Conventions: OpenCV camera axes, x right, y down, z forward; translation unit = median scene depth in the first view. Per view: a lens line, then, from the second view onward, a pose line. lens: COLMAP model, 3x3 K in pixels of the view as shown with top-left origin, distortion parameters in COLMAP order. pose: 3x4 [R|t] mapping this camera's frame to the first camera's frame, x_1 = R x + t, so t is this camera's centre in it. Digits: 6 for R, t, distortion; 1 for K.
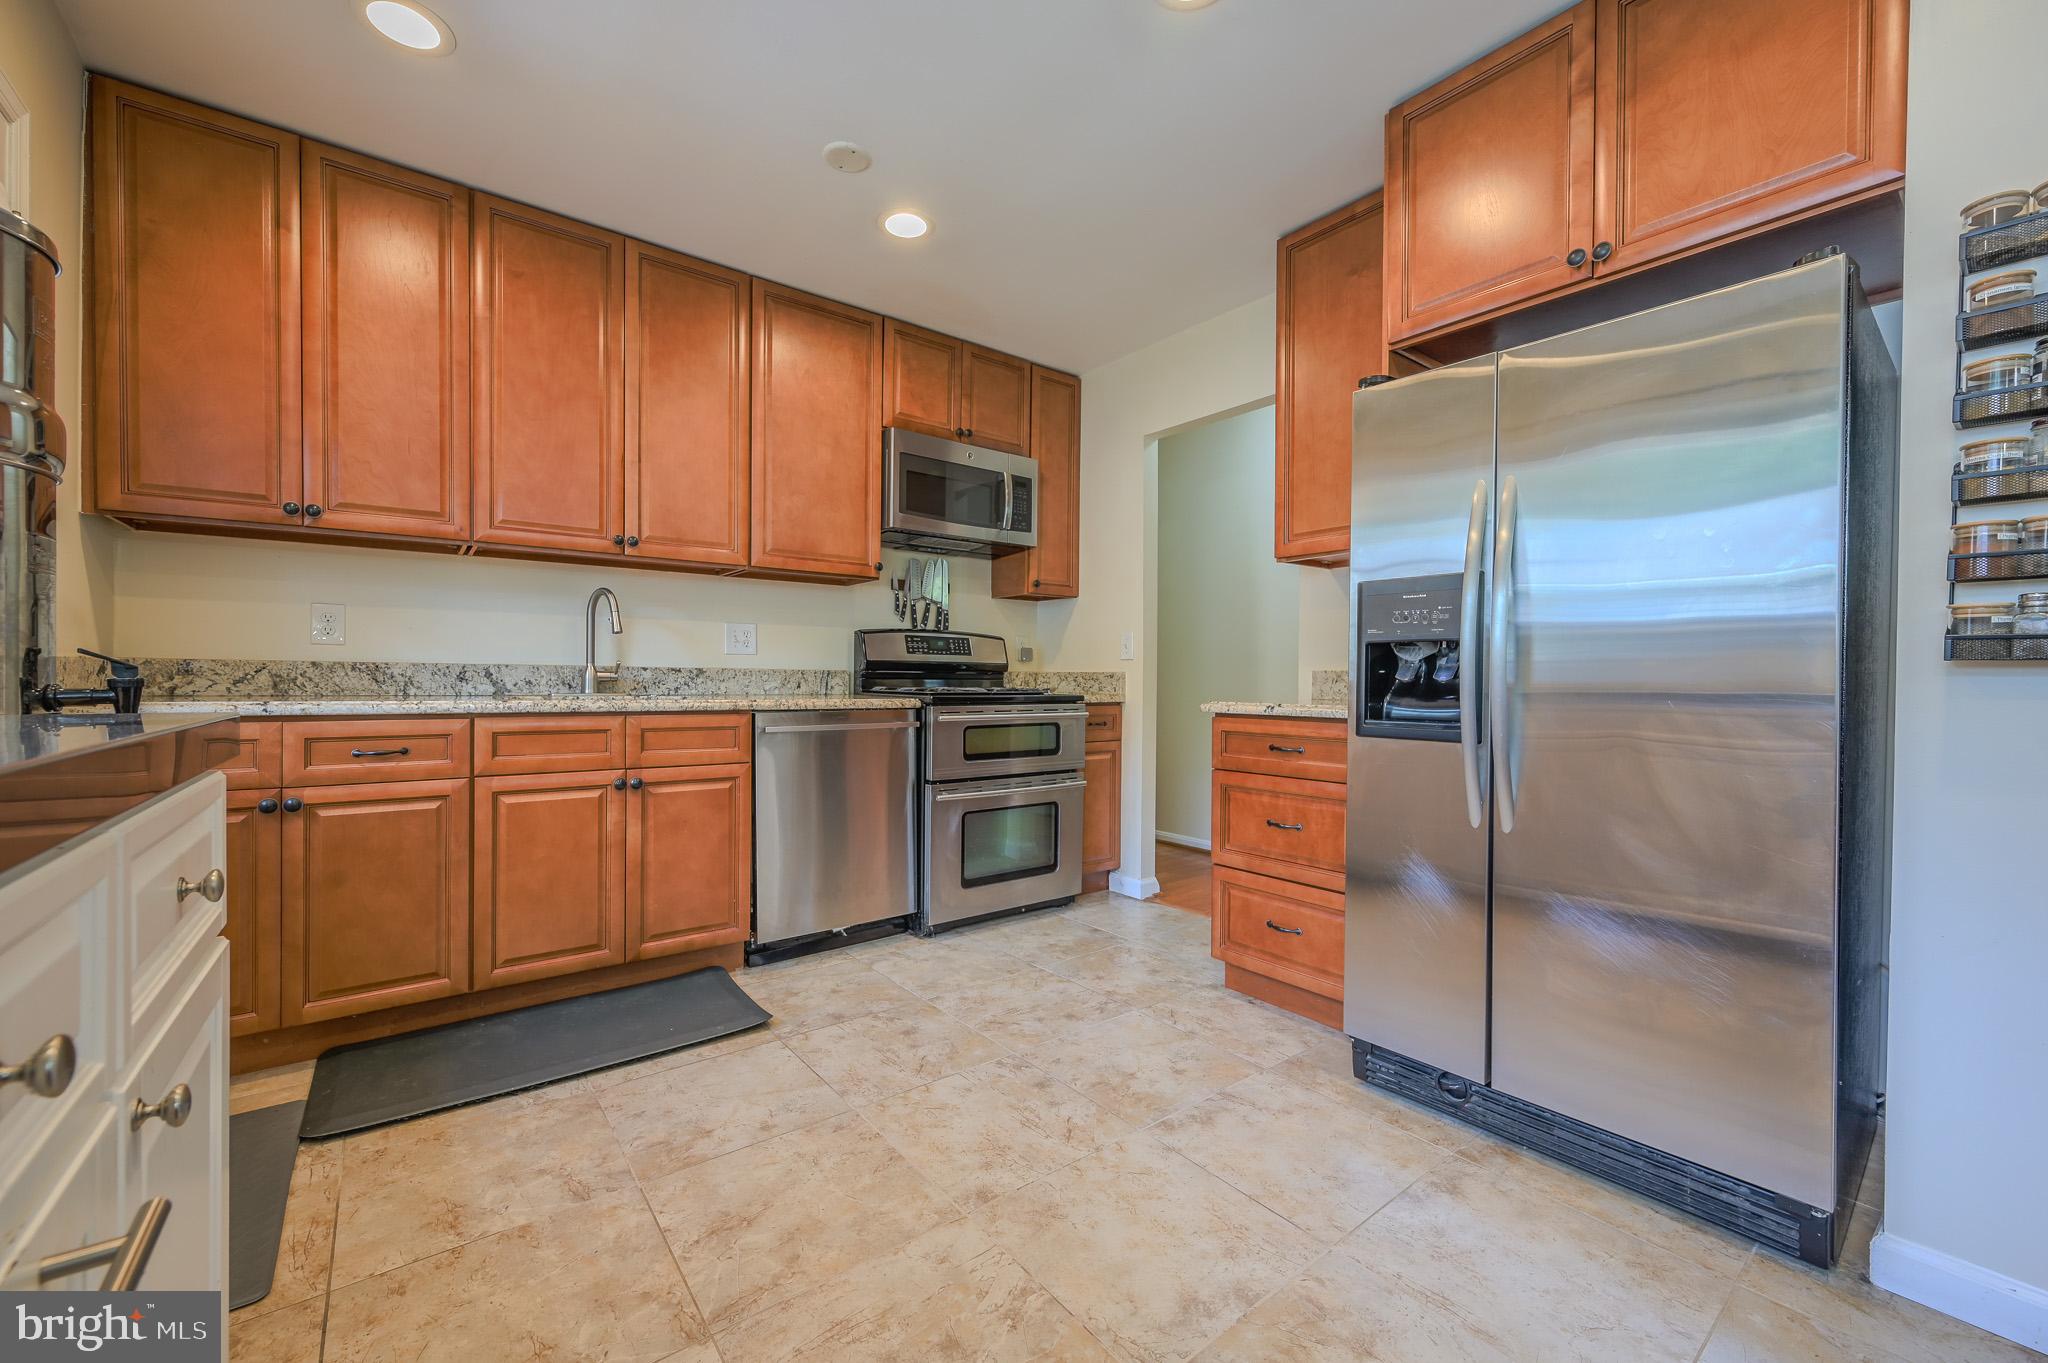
lens RADIAL K [[809.8, 0, 1029.0], [0, 809.8, 686.4], [0, 0, 1]] dist [-0.001524, 0.000172]
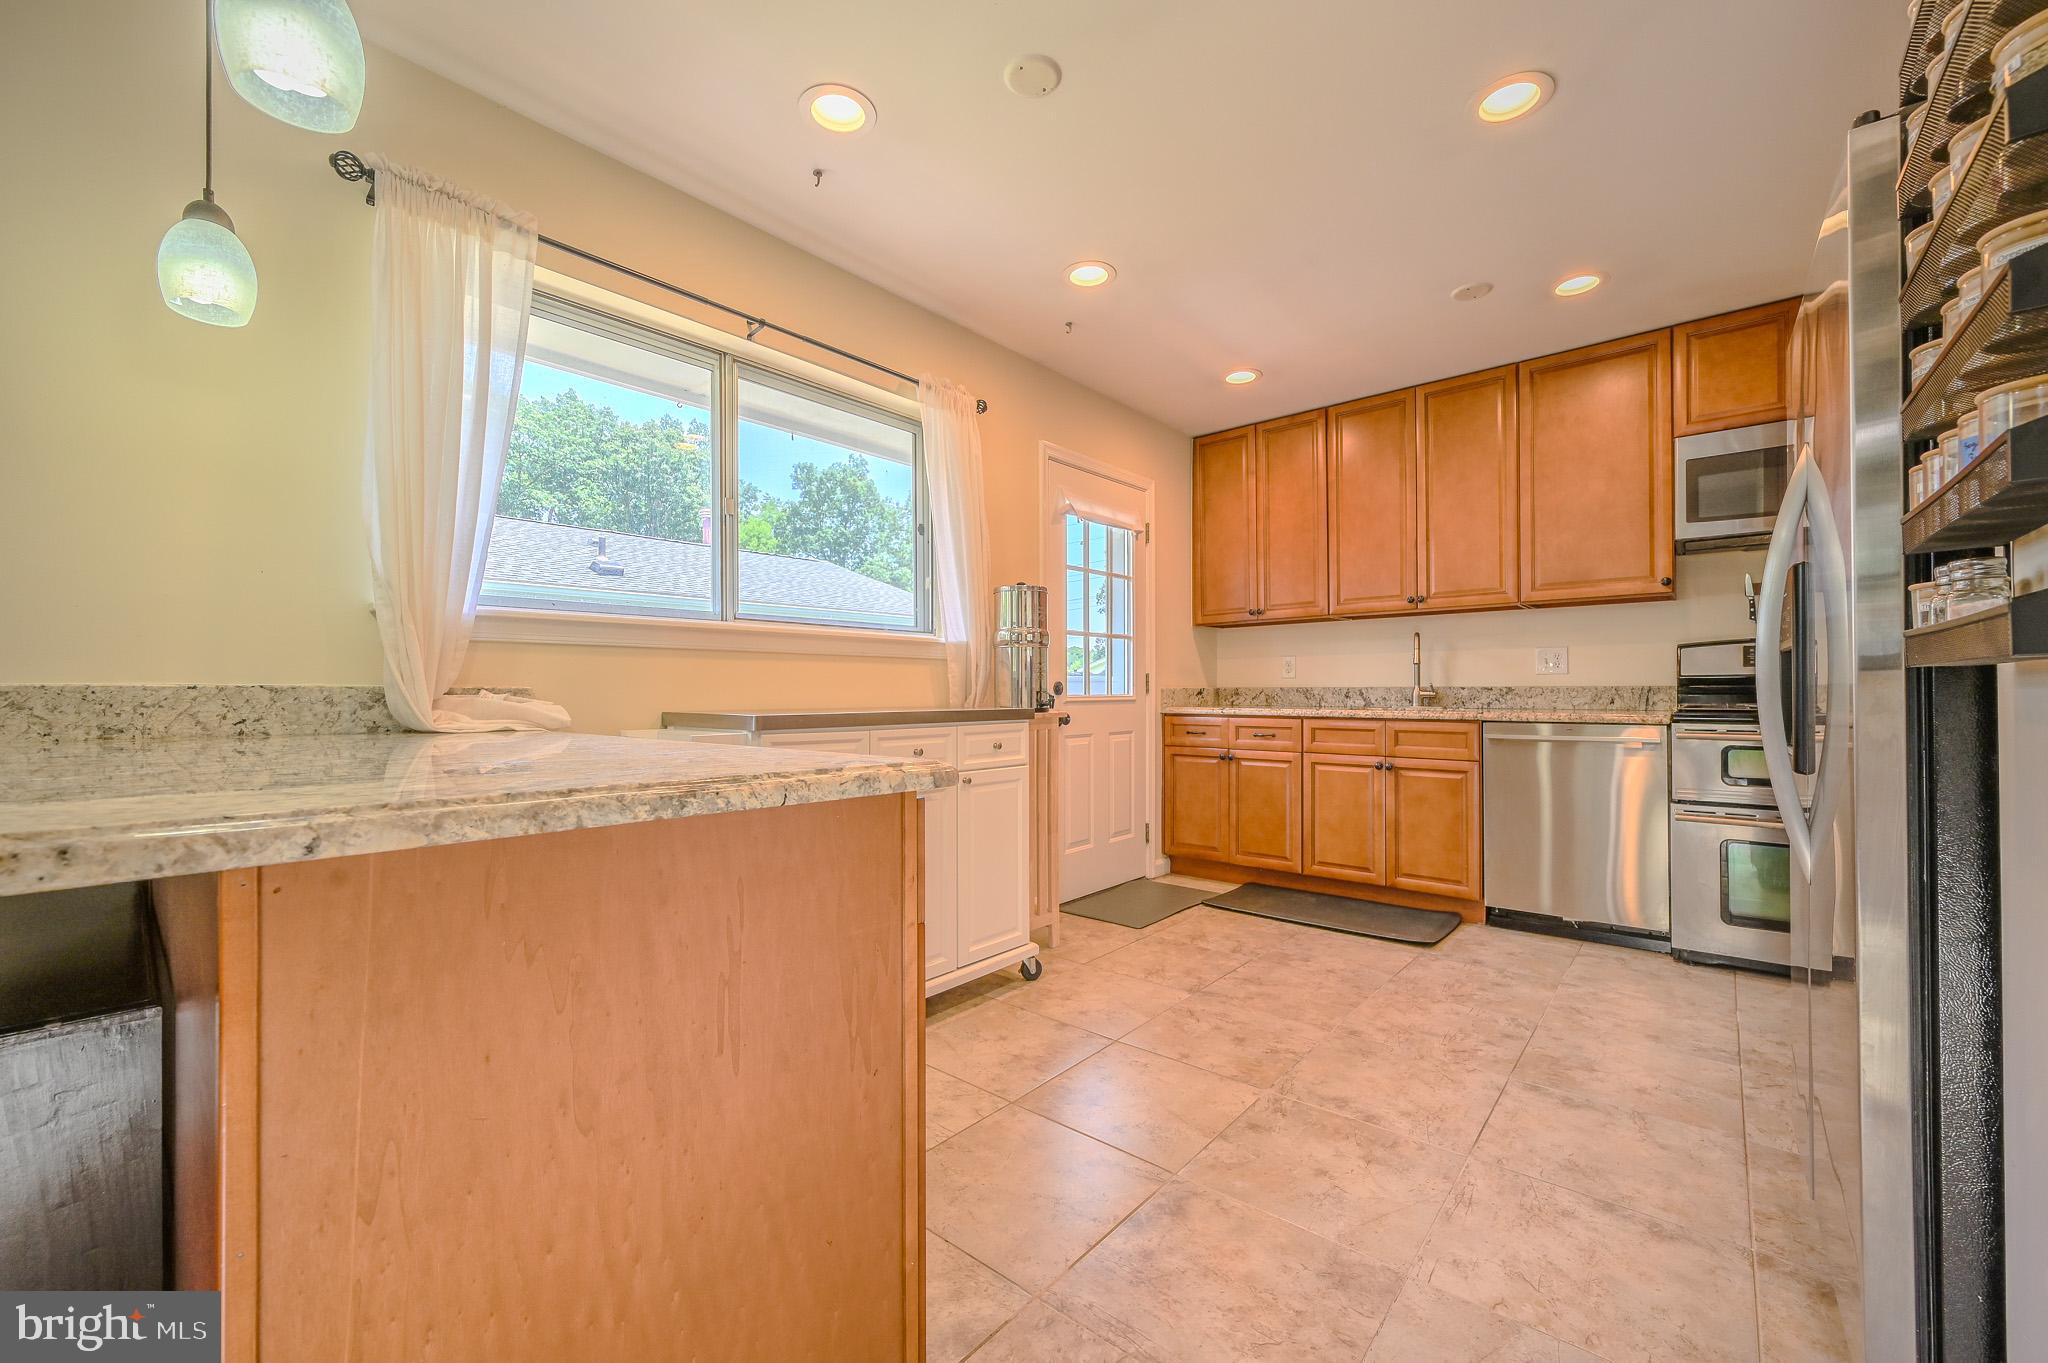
lens RADIAL K [[809.8, 0, 1026.9], [0, 809.8, 689.4], [0, 0, 1]] dist [-0.001524, 0.000172]
pose [[0.197233, -0.011864, -0.980285, 0.932066], [-0.003603, 0.999911, -0.012827, -0.000821], [0.980350, 0.006062, 0.197173, 0.058290]]
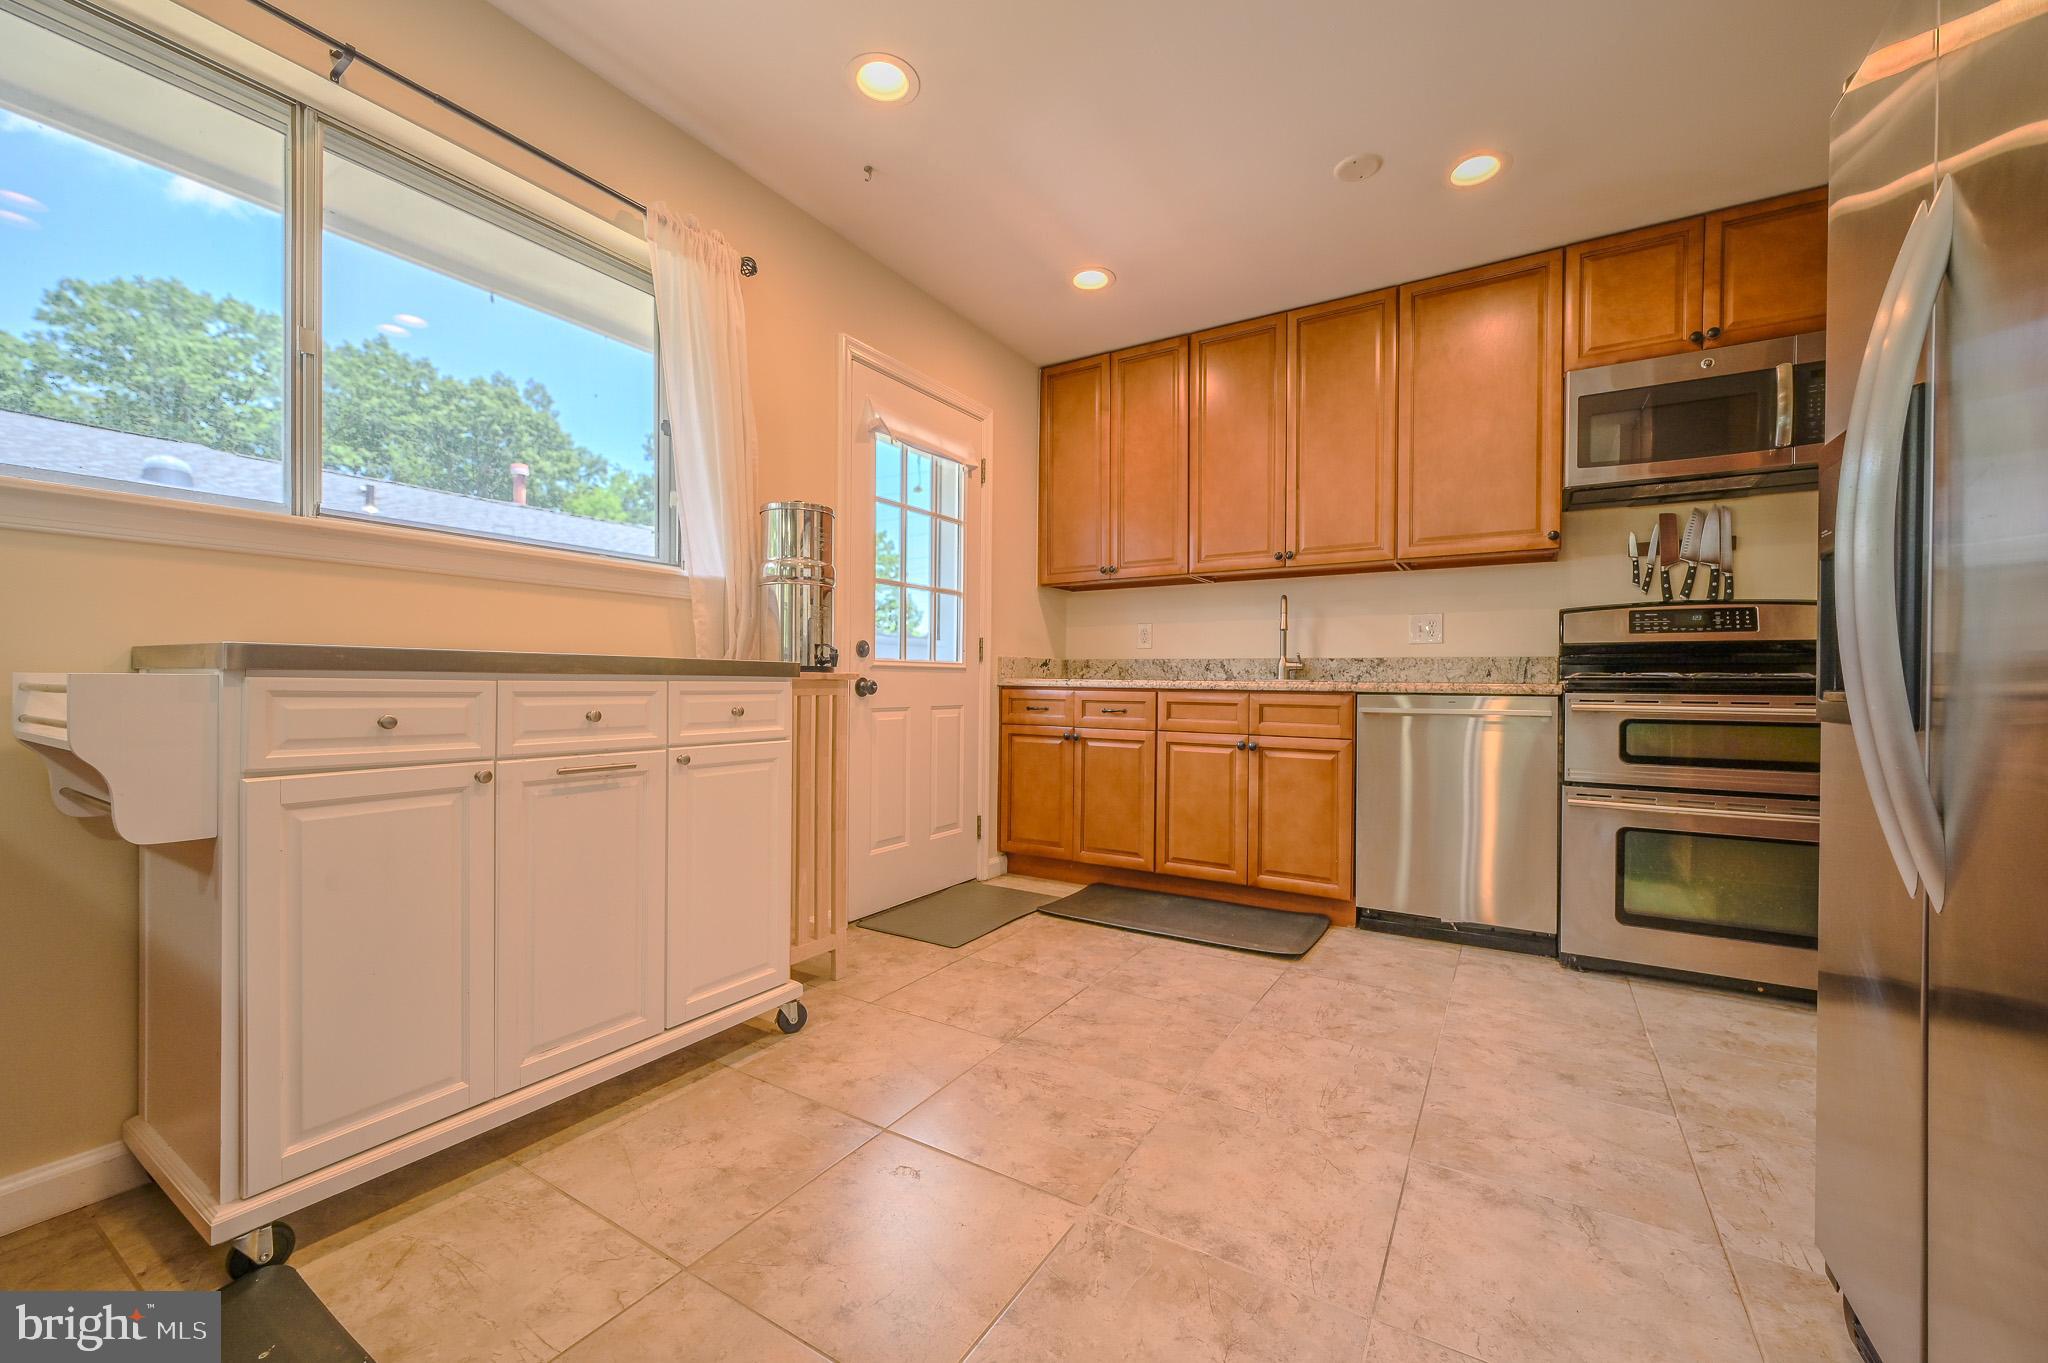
lens RADIAL K [[809.8, 0, 1022.6], [0, 809.8, 686.8], [0, 0, 1]] dist [-0.001524, 0.000172]
pose [[0.343245, -0.000621, -0.939246, 0.650307], [-0.013927, 0.999886, -0.005750, 0.042534], [0.939143, 0.015055, 0.343198, 0.242683]]
